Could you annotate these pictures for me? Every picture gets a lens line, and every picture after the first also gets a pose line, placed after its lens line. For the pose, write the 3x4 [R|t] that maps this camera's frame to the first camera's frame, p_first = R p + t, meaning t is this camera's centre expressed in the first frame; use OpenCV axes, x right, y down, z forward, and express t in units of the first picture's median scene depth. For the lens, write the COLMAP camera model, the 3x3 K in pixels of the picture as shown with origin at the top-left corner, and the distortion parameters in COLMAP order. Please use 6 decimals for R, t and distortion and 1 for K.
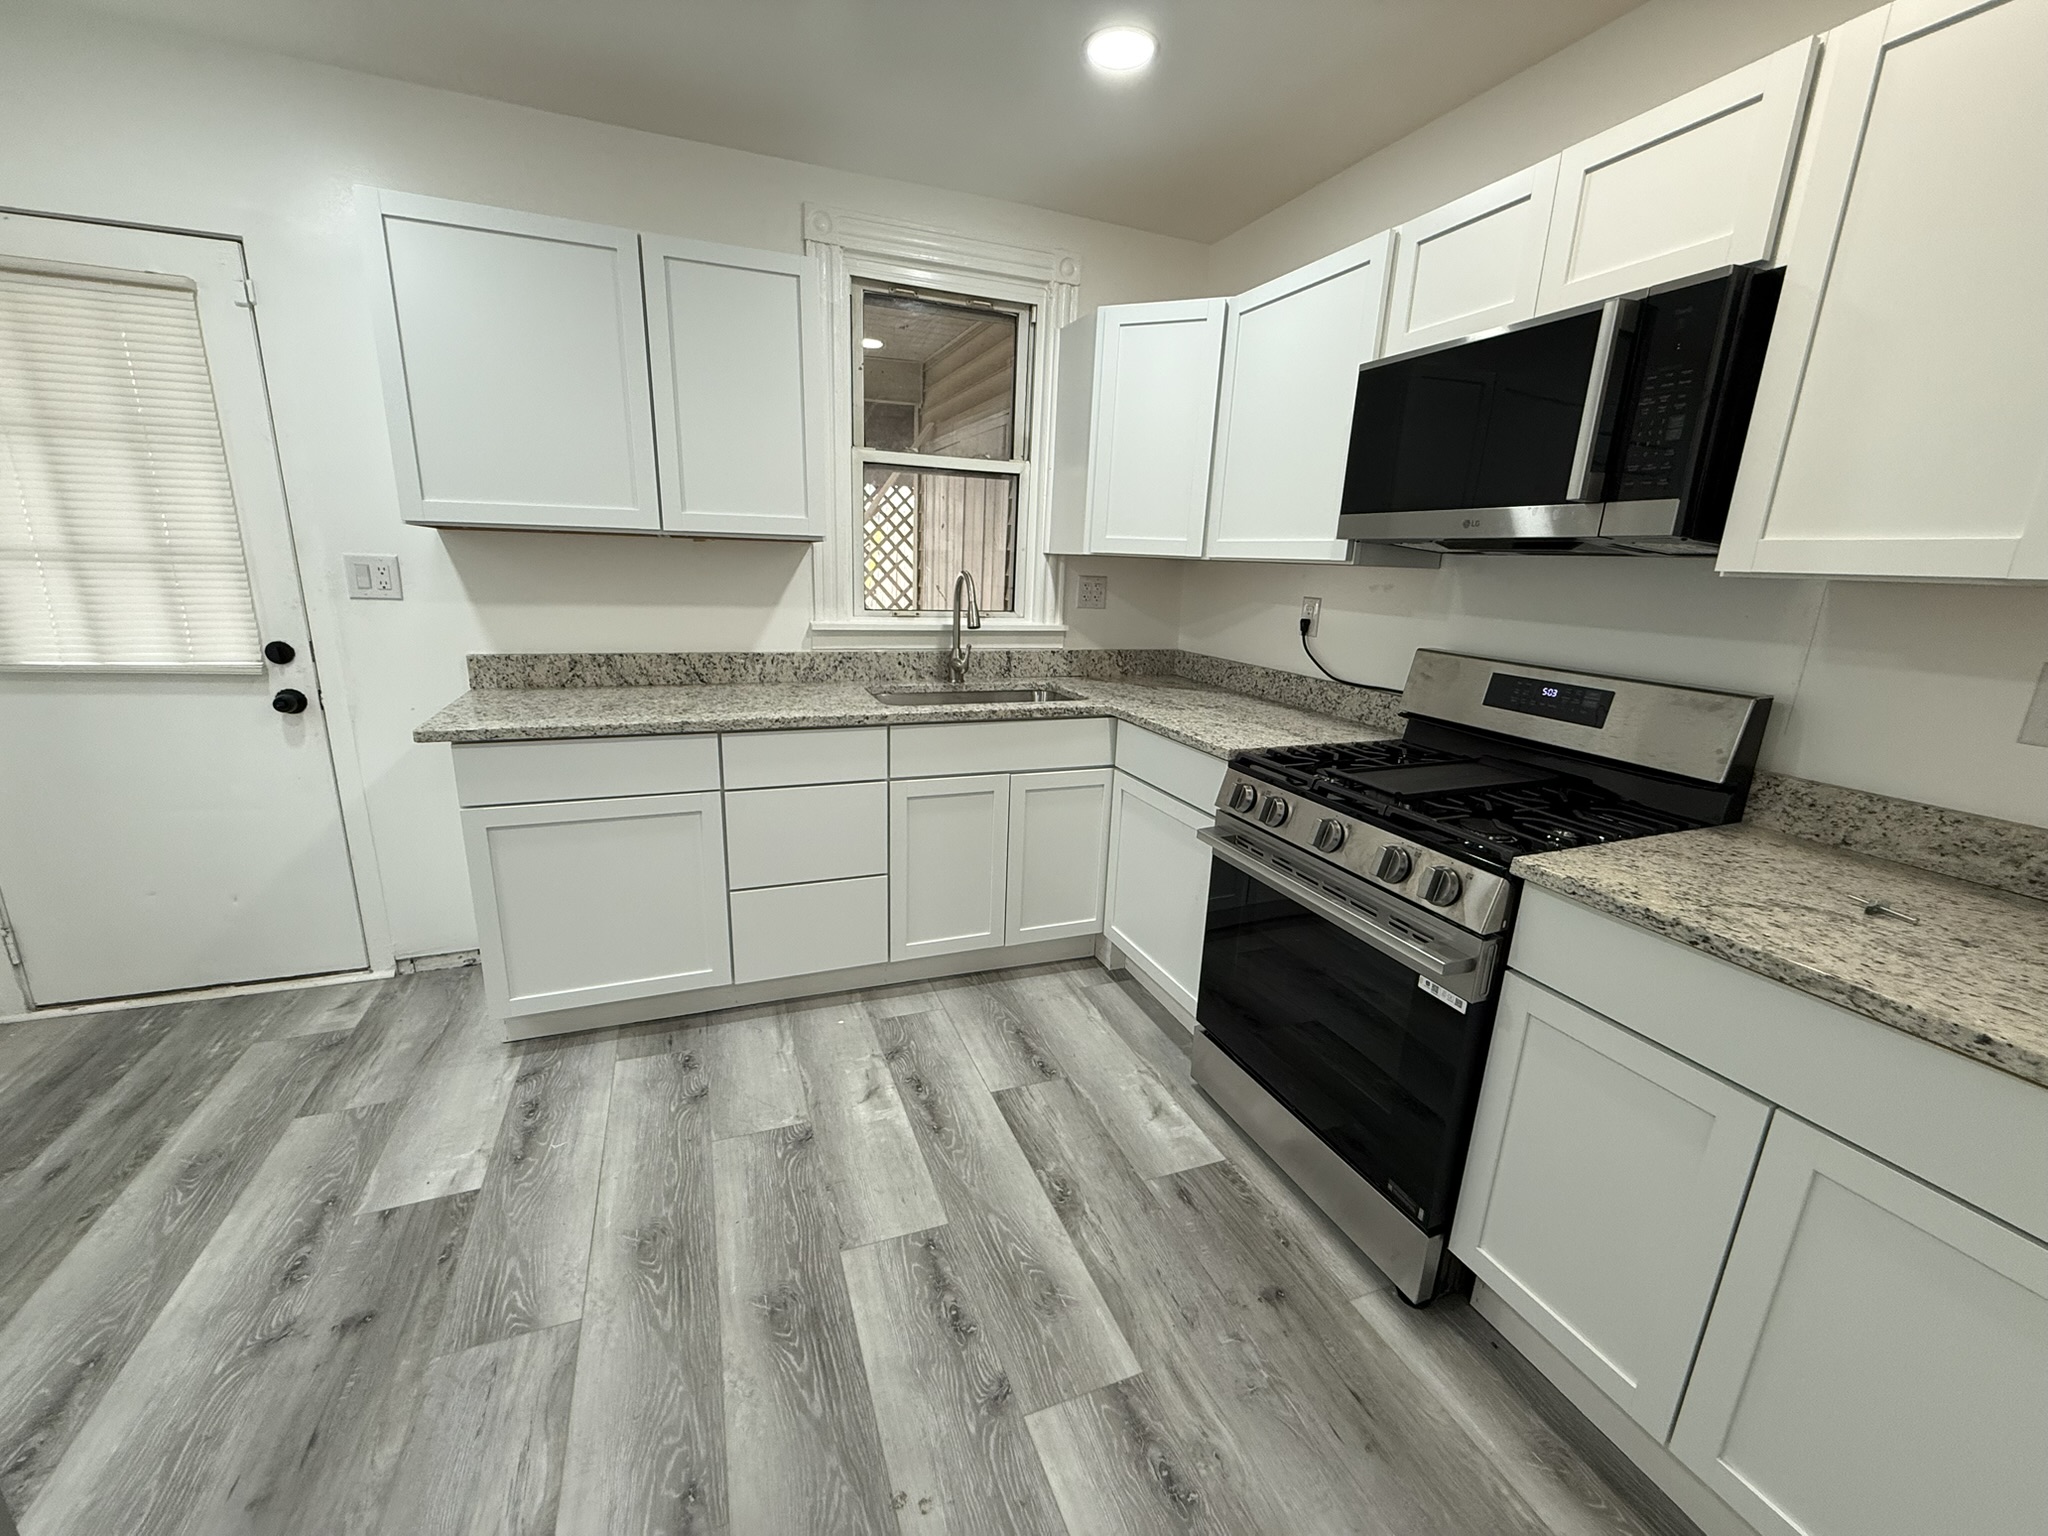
lens RADIAL K [[864.6, 0, 1031.2], [0, 864.6, 775.6], [0, 0, 1]] dist [0.000039, 0.000023]
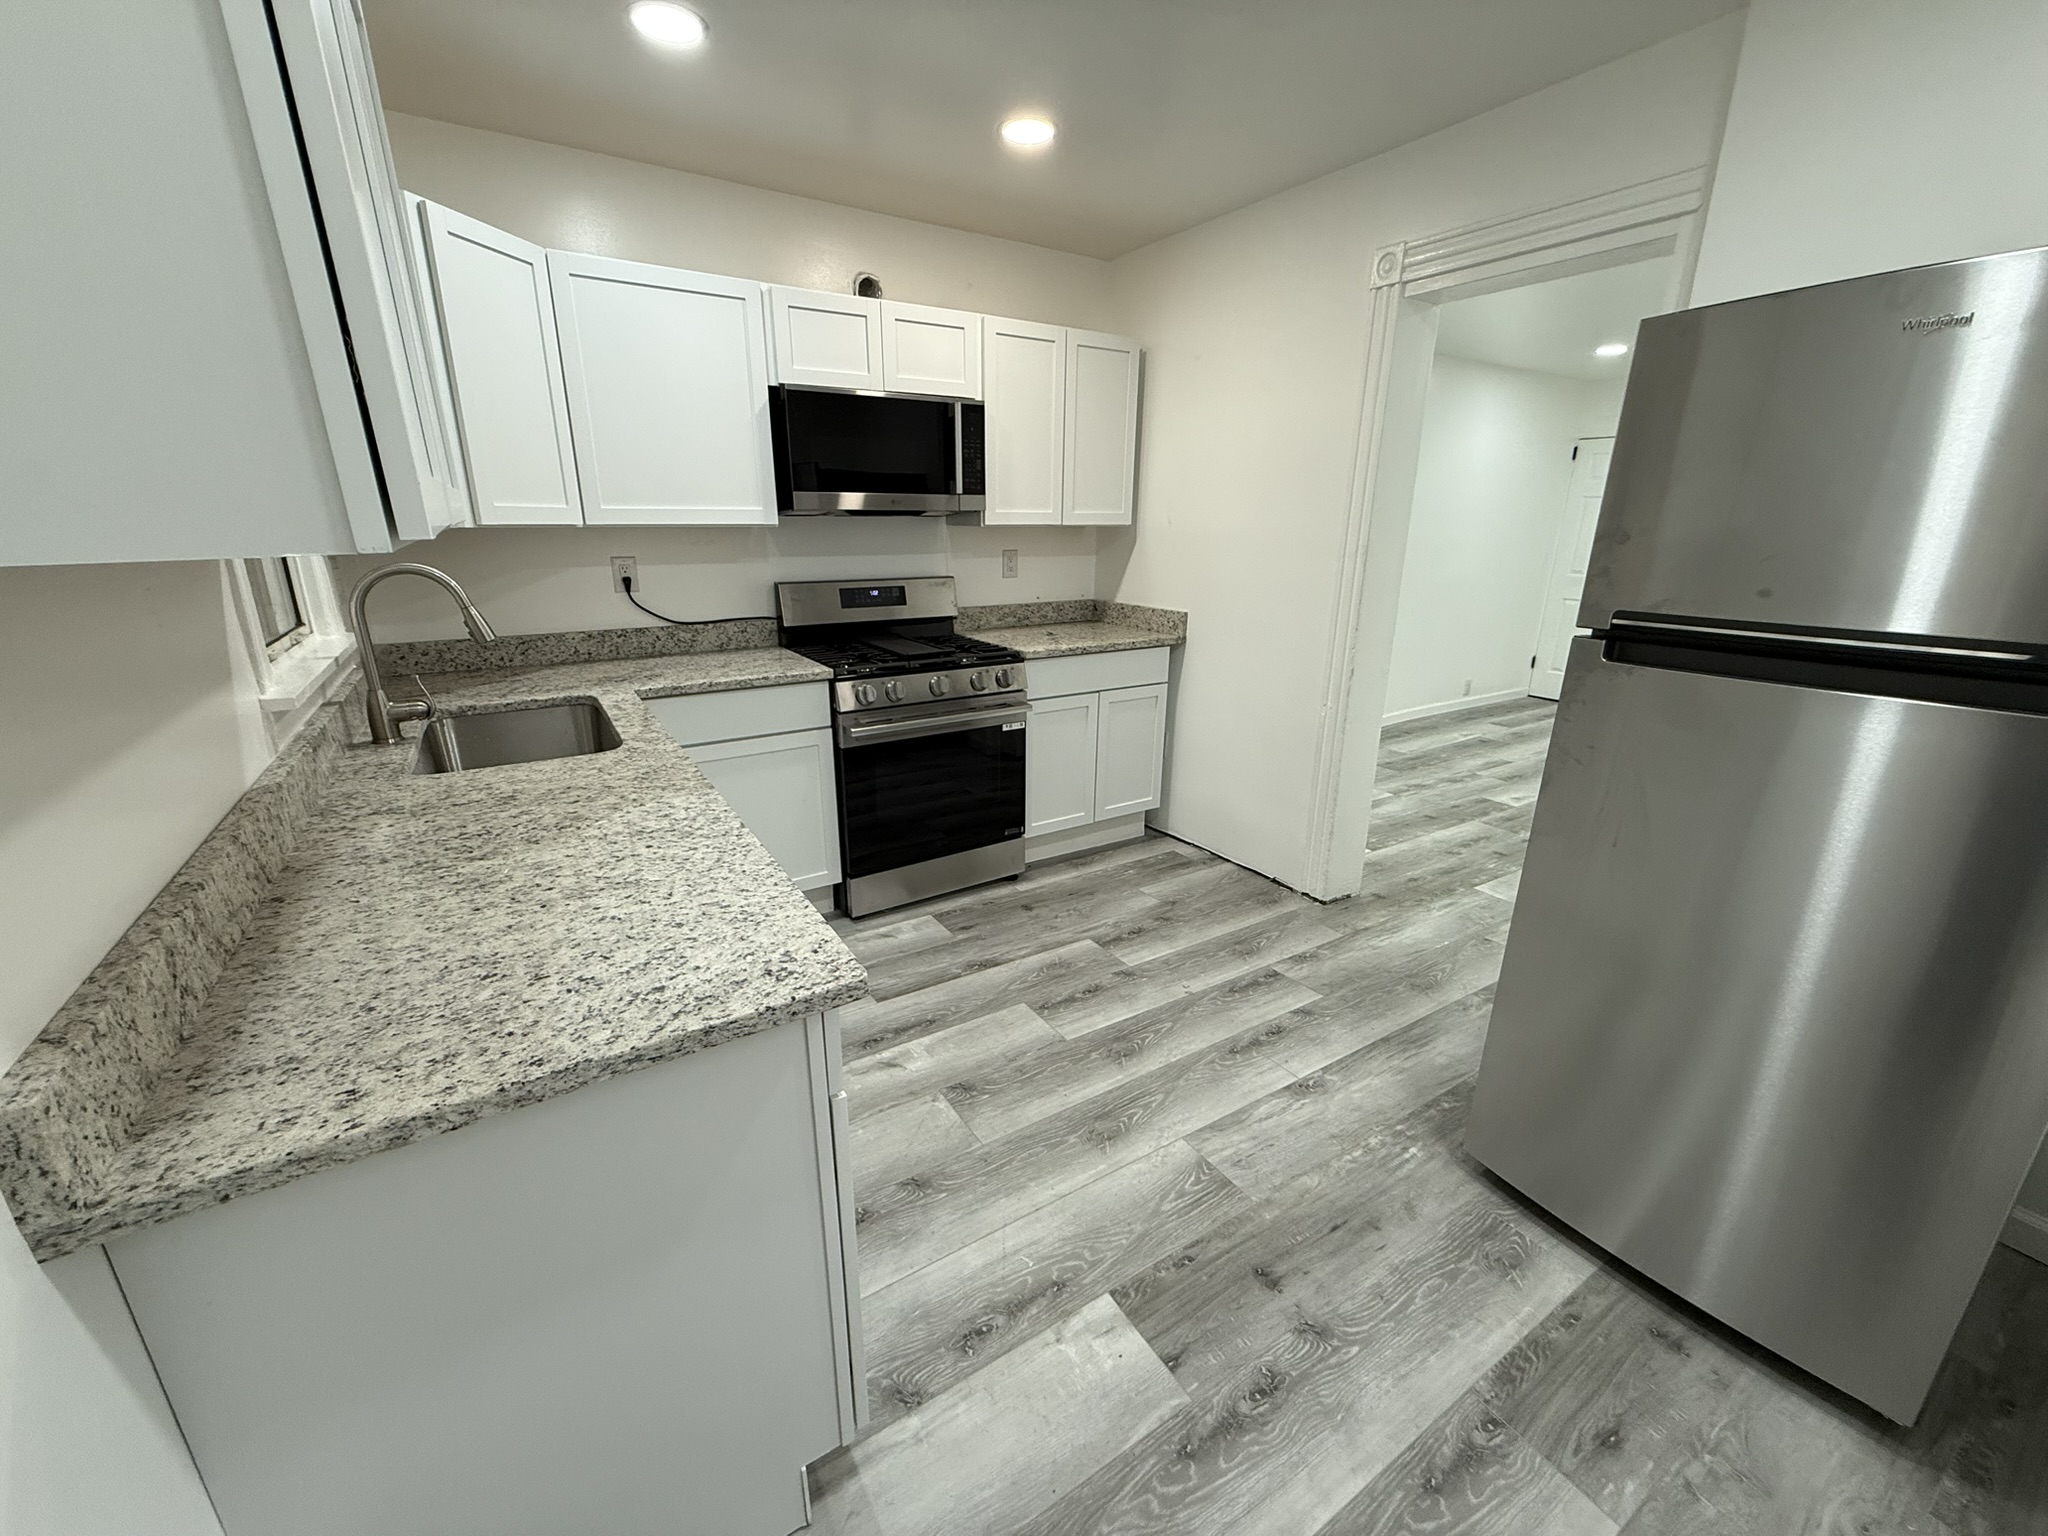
lens RADIAL K [[864.6, 0, 1033.3], [0, 864.6, 782.4], [0, 0, 1]] dist [0.000039, 0.000023]
pose [[-0.238680, -0.324498, 0.915277, -1.305404], [0.223230, 0.898944, 0.376920, -0.356938], [-0.945093, 0.294281, -0.142122, 1.081559]]
